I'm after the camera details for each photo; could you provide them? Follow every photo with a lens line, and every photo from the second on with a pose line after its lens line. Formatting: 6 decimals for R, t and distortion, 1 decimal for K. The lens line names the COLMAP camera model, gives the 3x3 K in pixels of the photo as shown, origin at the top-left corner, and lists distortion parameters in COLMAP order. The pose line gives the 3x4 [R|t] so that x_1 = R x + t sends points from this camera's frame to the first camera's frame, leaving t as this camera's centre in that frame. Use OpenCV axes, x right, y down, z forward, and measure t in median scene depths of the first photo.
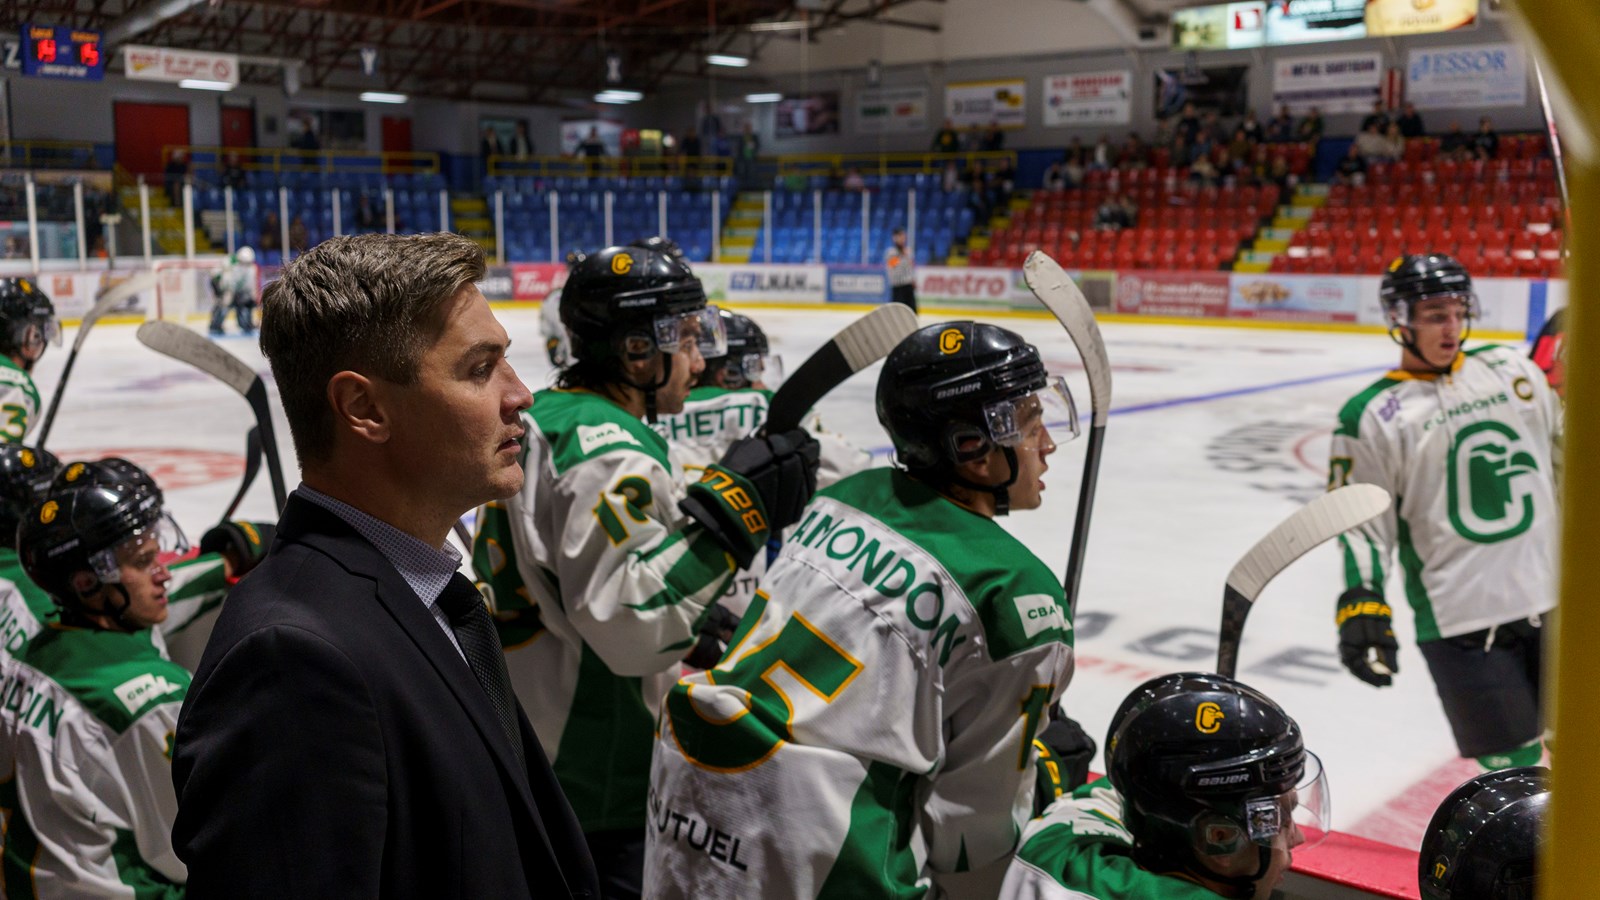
lens RADIAL K [[1631.8, 0, 805.5], [0, 1631.8, 445.8], [0, 0, 1]] dist [0.005264, 0.000000]
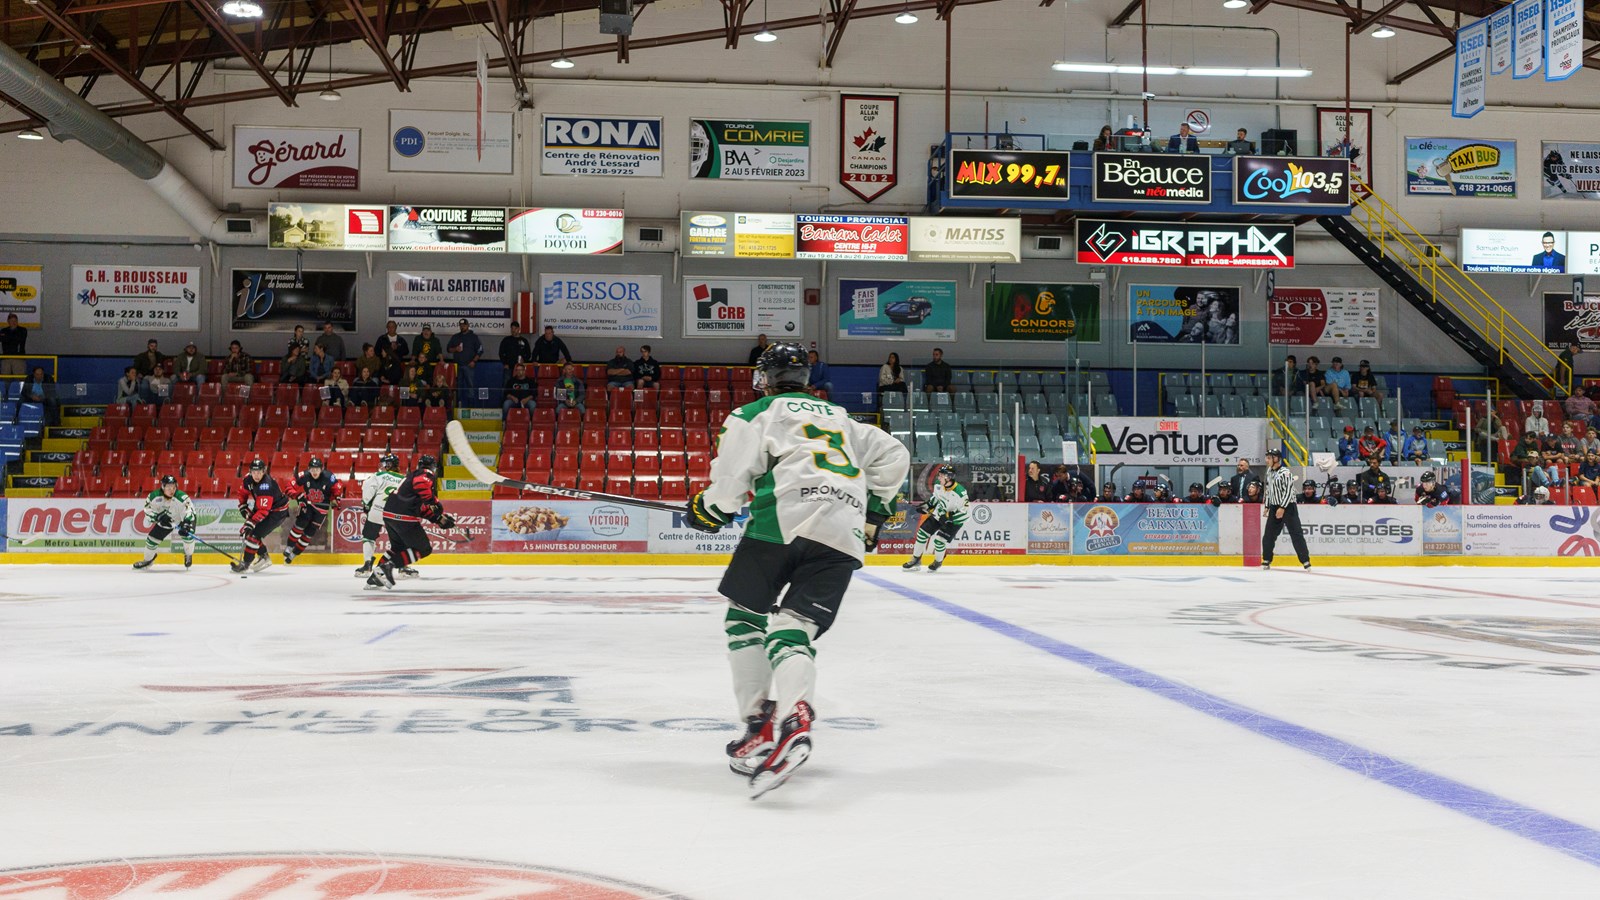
lens RADIAL K [[1631.8, 0, 796.8], [0, 1631.8, 448.8], [0, 0, 1]] dist [0.005264, 0.000000]
pose [[0.692103, 0.024764, 0.721374, -0.212072], [0.092146, 0.988203, -0.122330, -0.011046], [-0.715893, 0.151137, 0.681656, 0.262589]]
